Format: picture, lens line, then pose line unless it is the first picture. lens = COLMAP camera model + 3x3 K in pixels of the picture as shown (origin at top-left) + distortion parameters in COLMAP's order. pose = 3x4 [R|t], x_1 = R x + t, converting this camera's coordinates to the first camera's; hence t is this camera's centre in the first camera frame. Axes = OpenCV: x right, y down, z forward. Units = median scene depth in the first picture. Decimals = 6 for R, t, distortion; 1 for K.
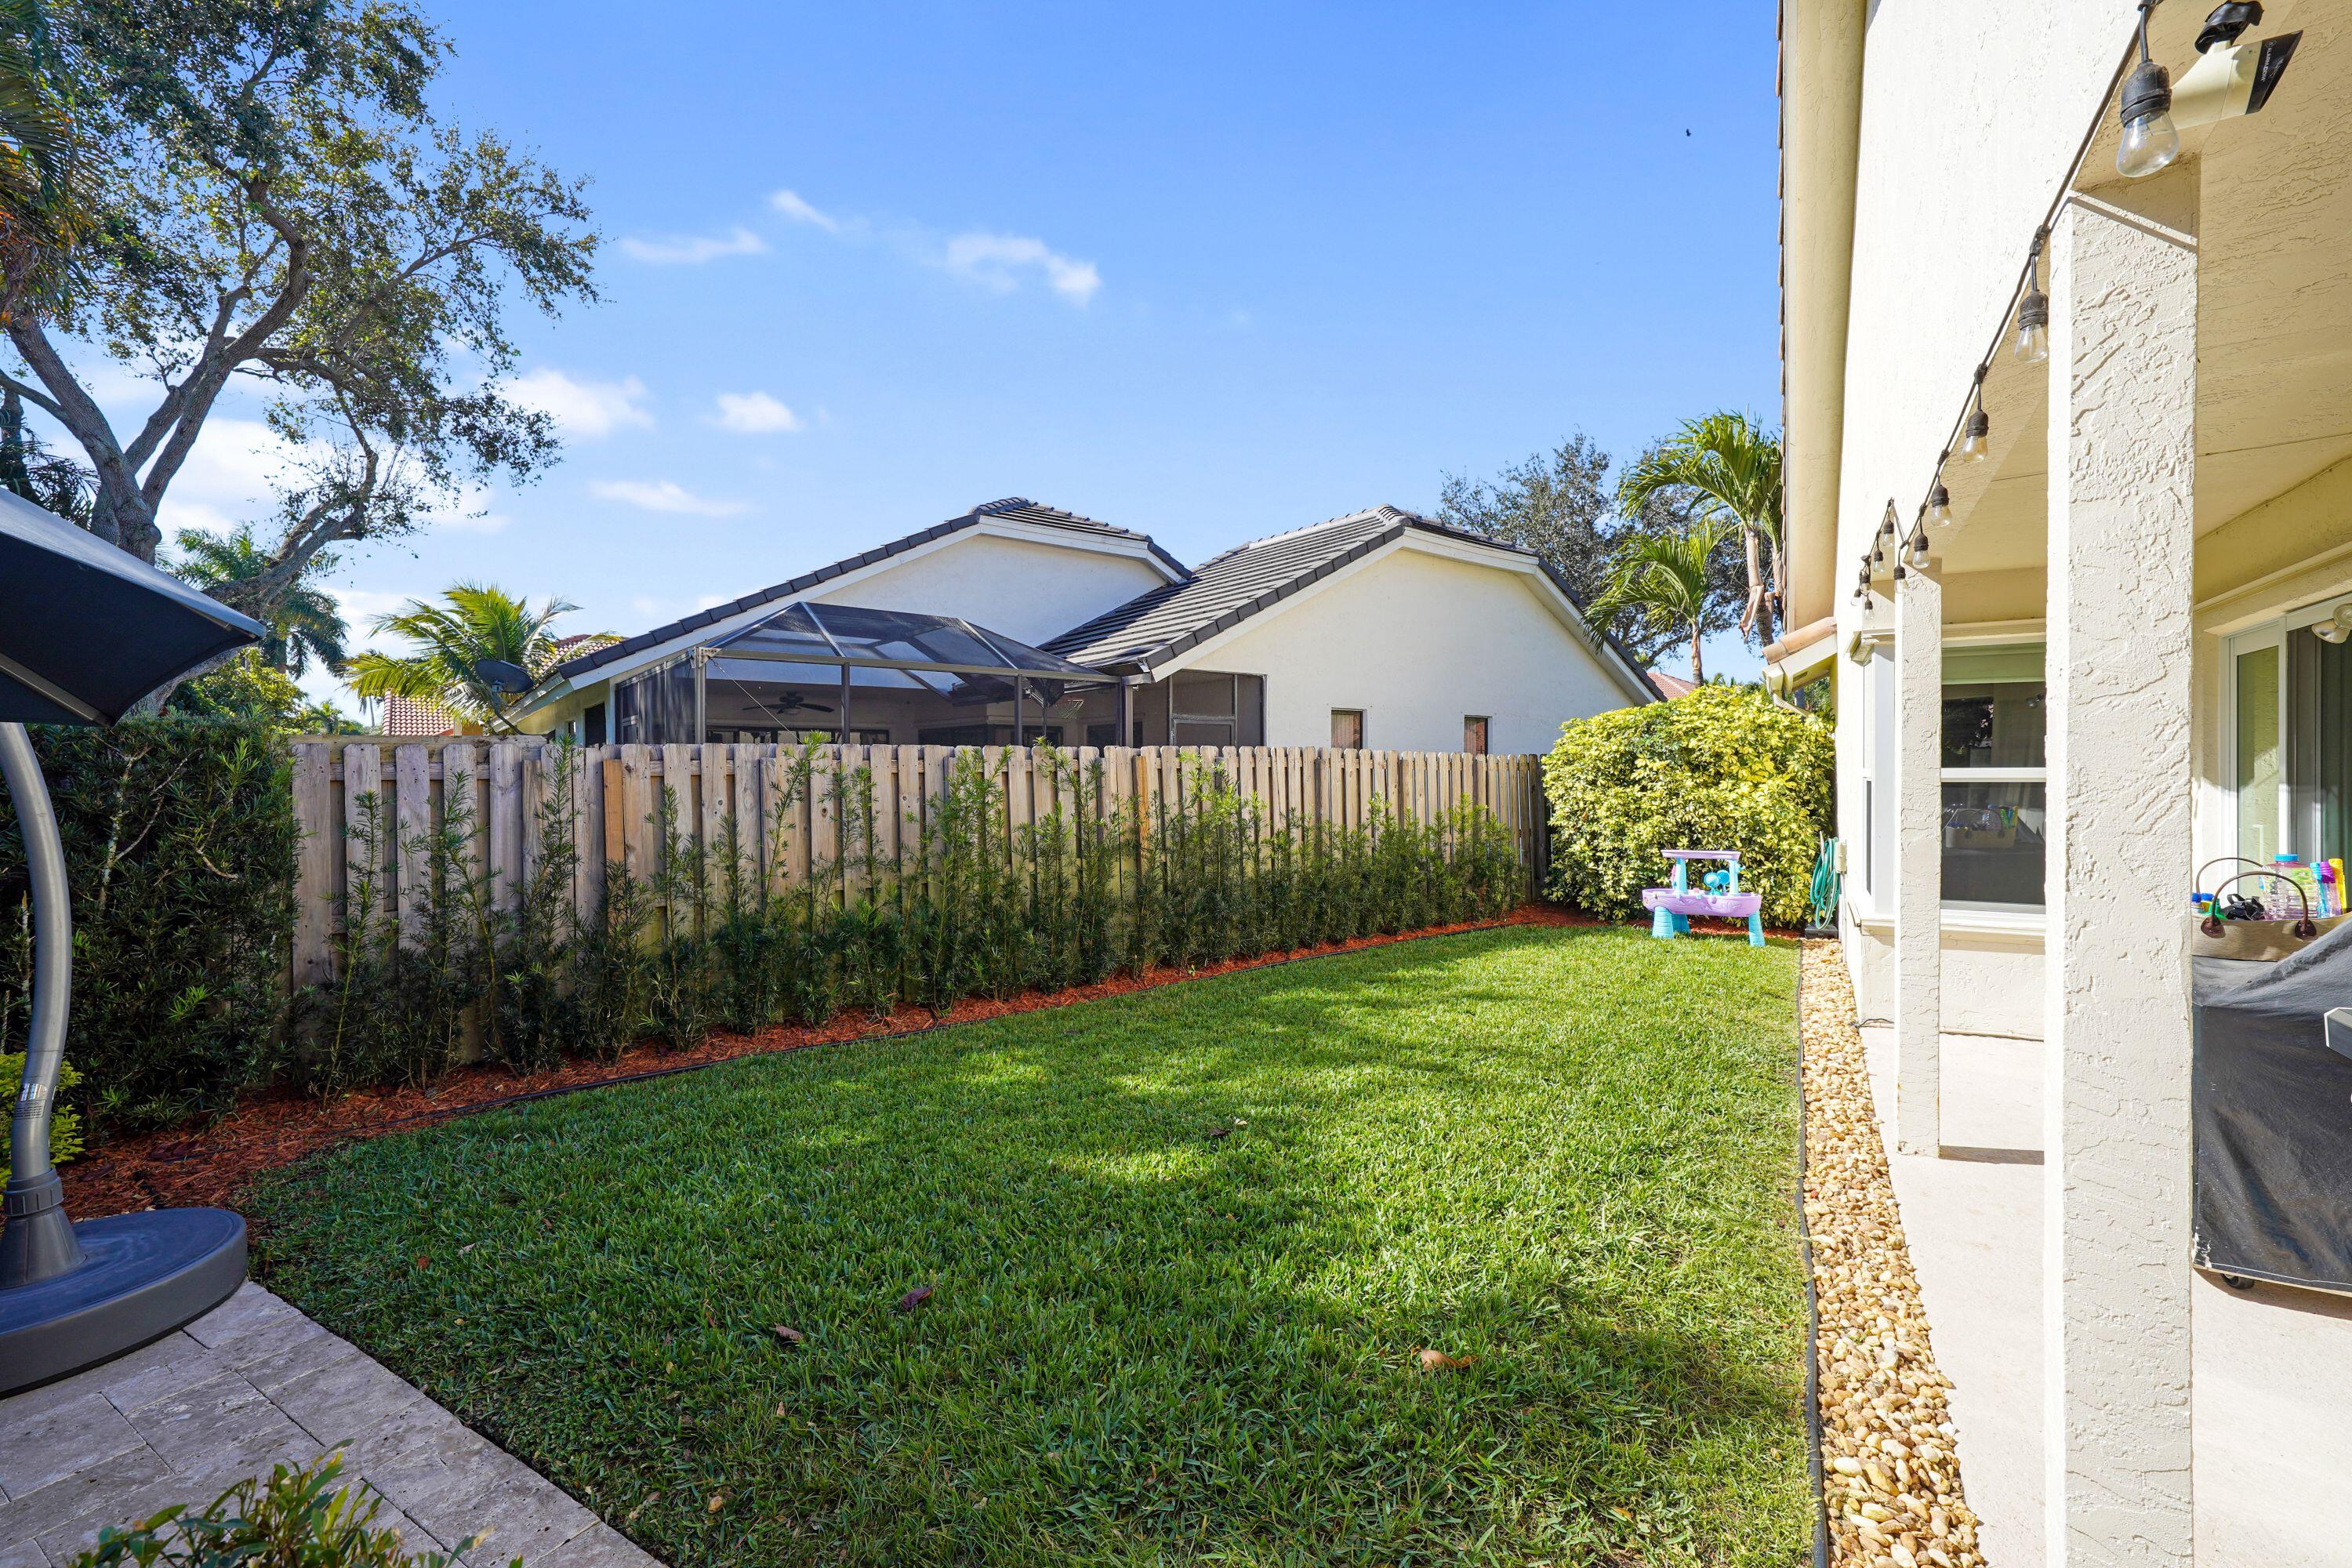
lens RADIAL K [[994.6, 0, 1181.5], [0, 994.6, 771.9], [0, 0, 1]] dist [0.001298, 0.000587]
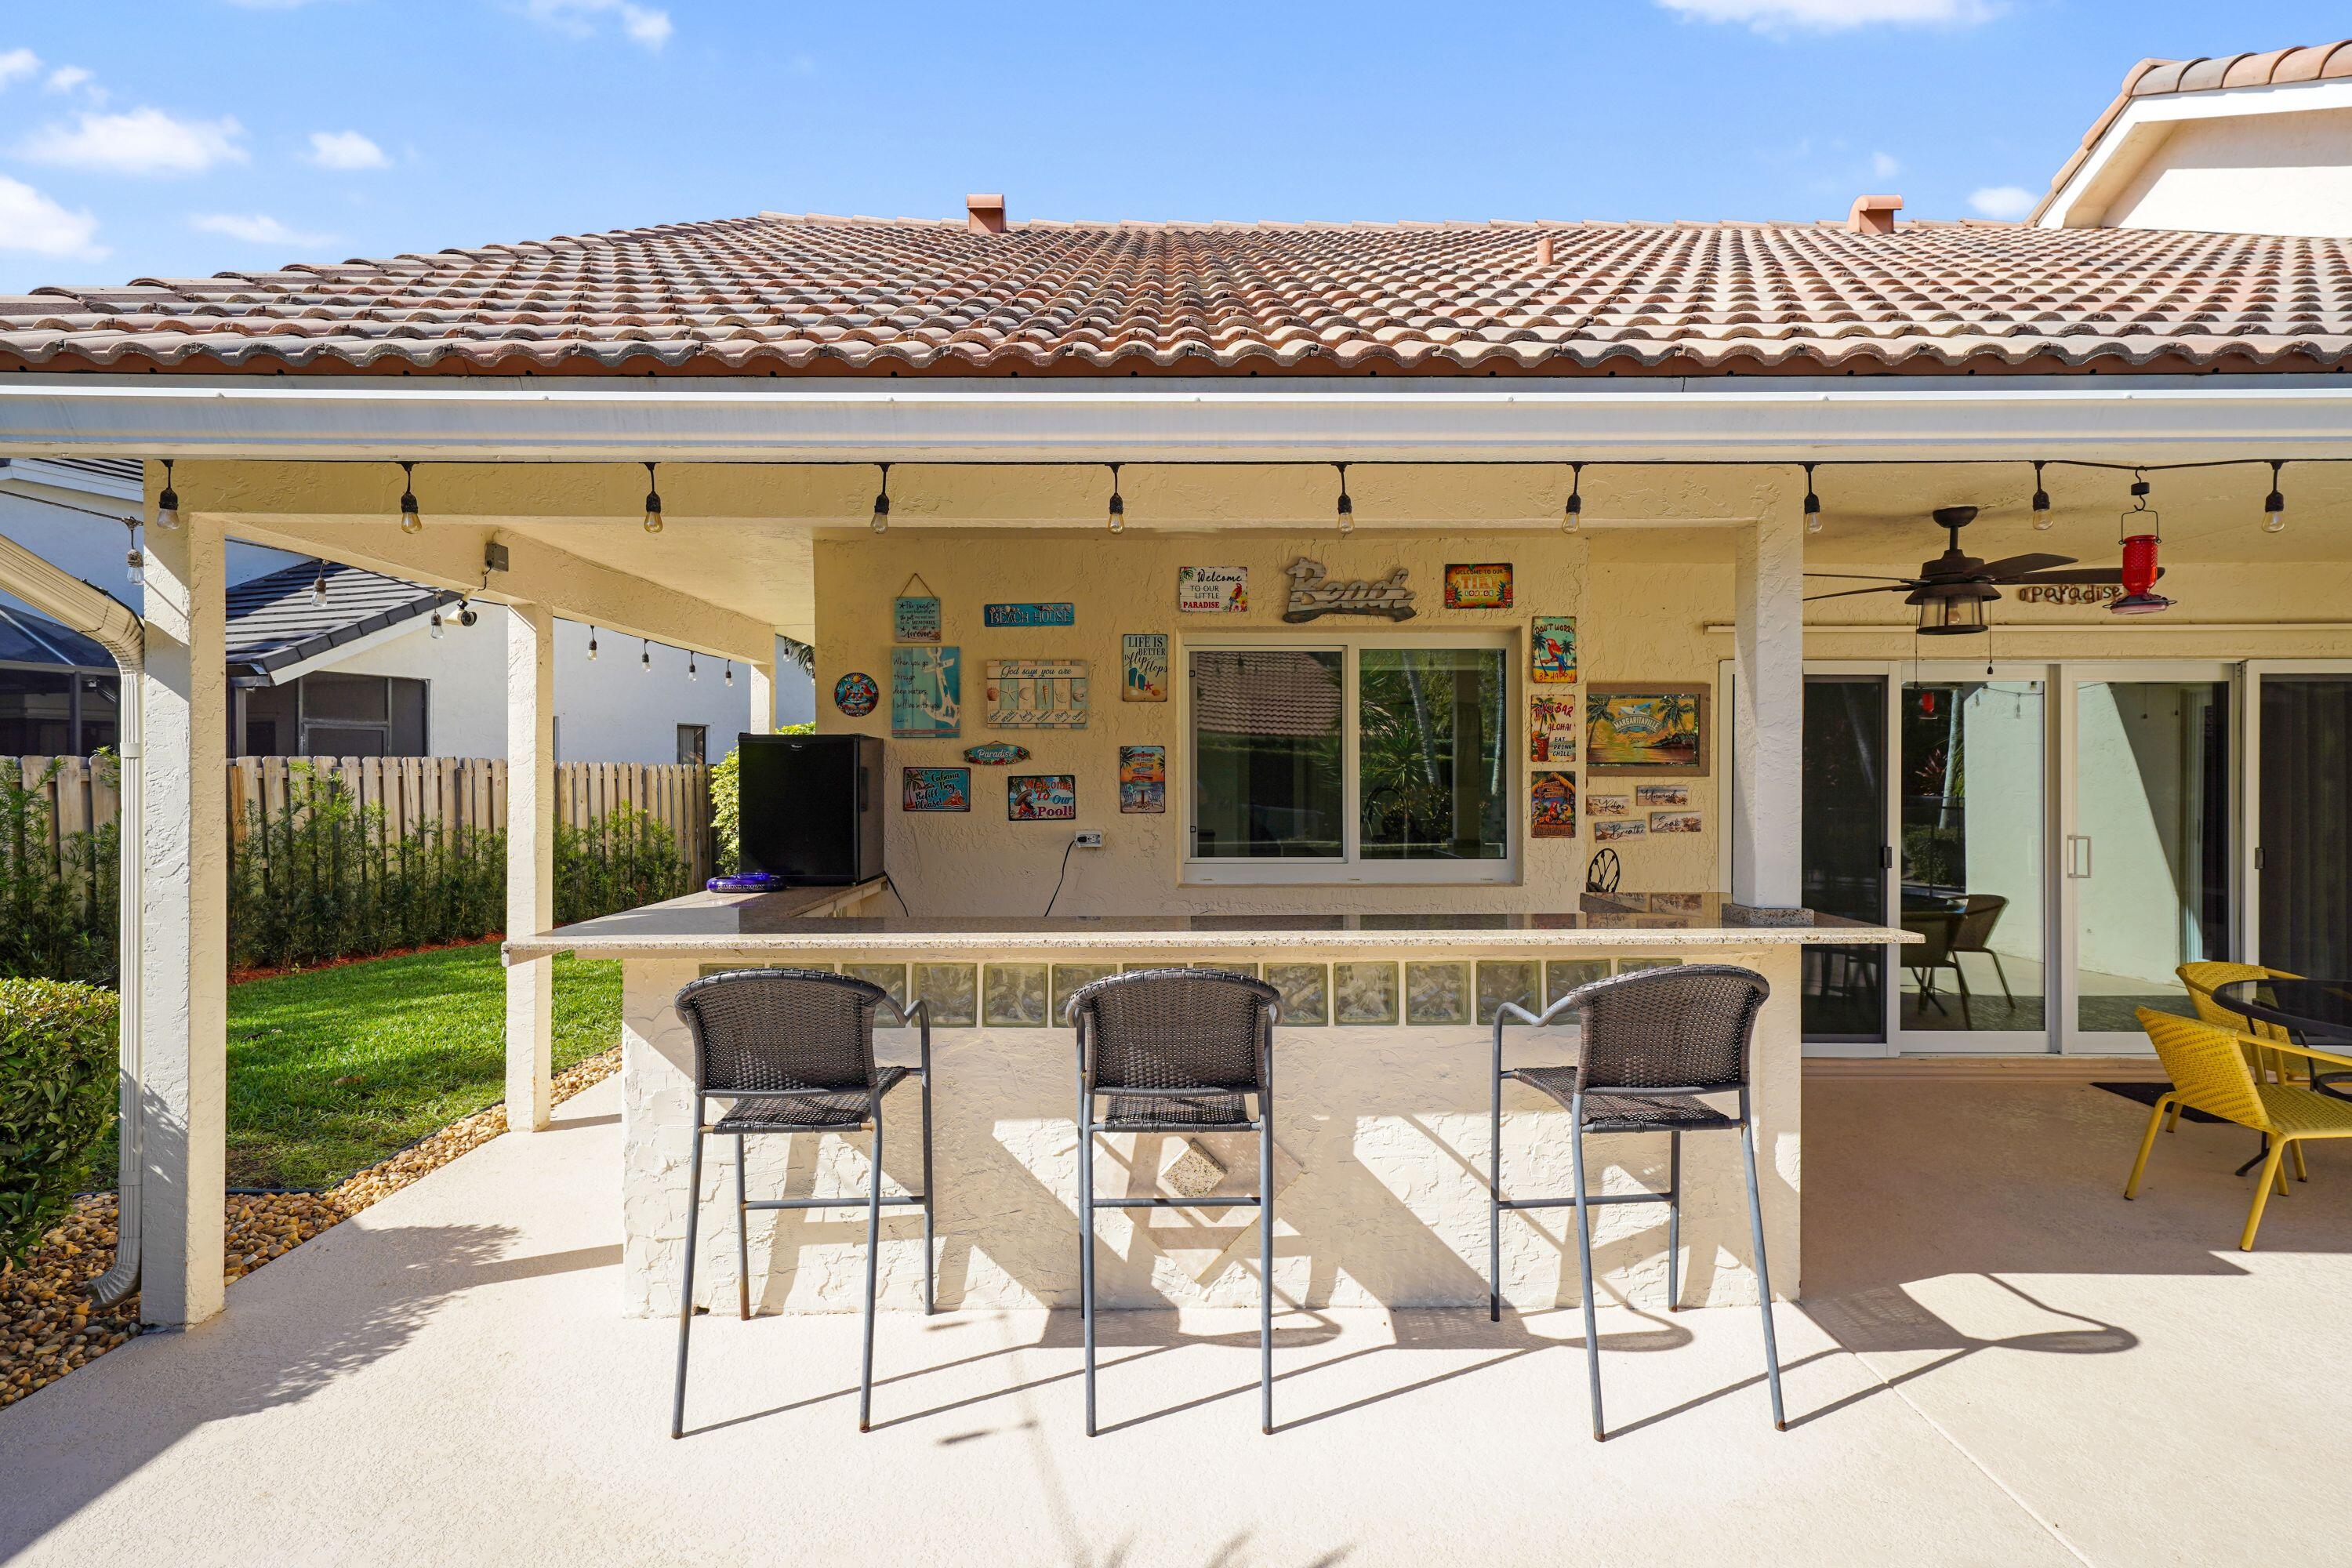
lens RADIAL K [[1171.2, 0, 1171.0], [0, 1171.2, 779.9], [0, 0, 1]] dist [0.017366, 0.000974]
pose [[0.841094, 0.001927, 0.540886, 0.114623], [-0.003992, 0.999989, 0.002644, -0.009115], [-0.540875, -0.004383, 0.841092, -0.579565]]
